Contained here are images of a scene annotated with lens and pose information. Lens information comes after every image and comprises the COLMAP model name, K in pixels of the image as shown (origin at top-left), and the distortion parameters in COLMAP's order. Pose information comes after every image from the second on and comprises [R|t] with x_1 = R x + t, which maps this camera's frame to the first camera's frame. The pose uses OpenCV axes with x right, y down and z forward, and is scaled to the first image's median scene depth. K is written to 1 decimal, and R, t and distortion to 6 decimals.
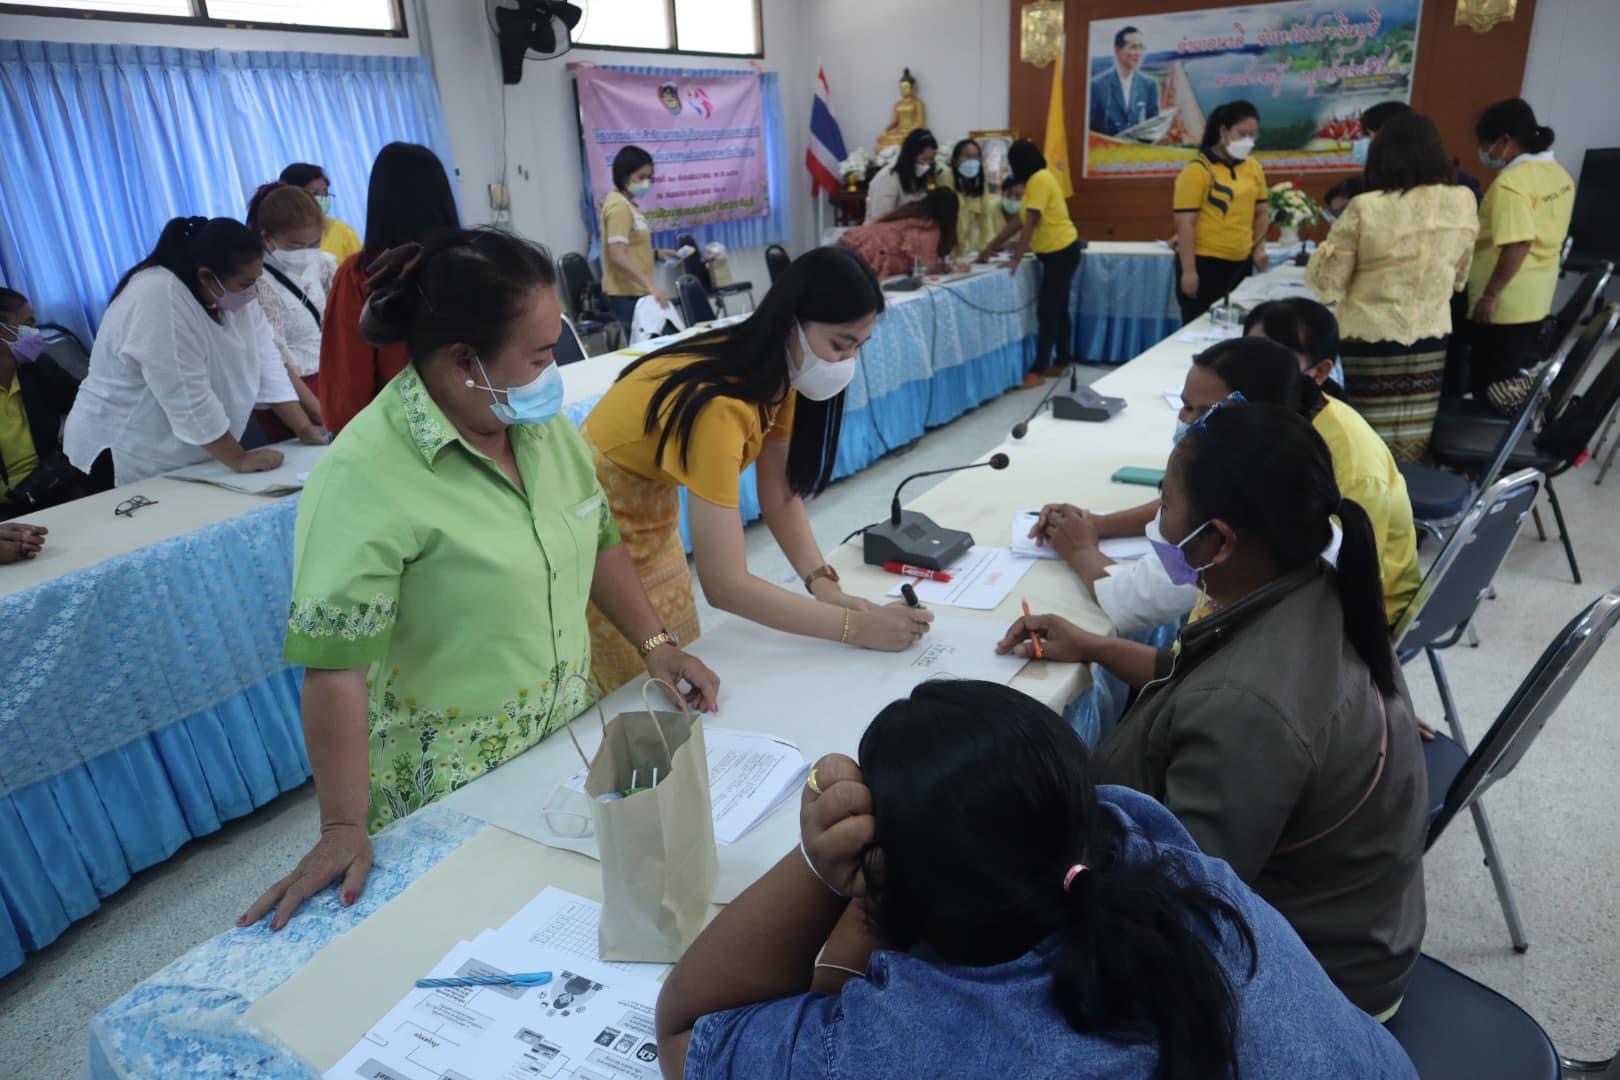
lens RADIAL K [[1062.6, 0, 817.6], [0, 1062.6, 529.8], [0, 0, 1]] dist [0.001391, 0.000668]
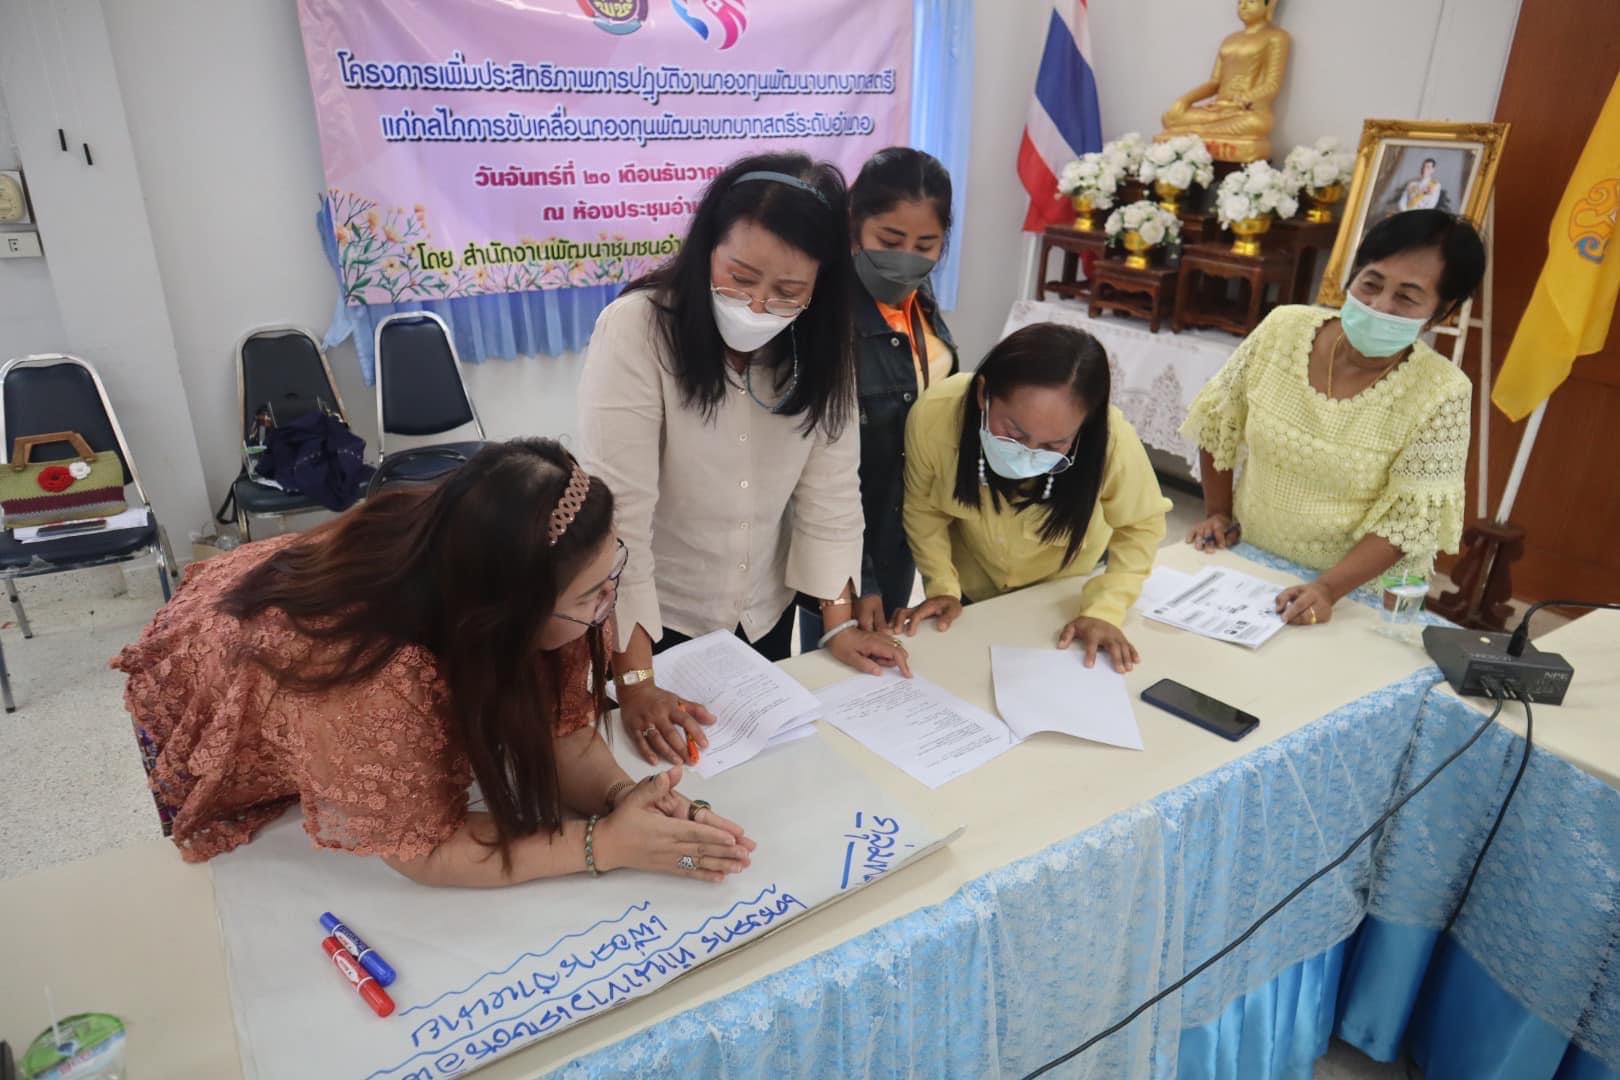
lens RADIAL K [[1062.6, 0, 817.6], [0, 1062.6, 529.8], [0, 0, 1]] dist [0.001391, 0.000668]
pose [[0.899081, 0.223153, -0.376637, 0.132623], [-0.204487, 0.974778, 0.089408, -0.215317], [0.387089, -0.003367, 0.922036, 0.547986]]
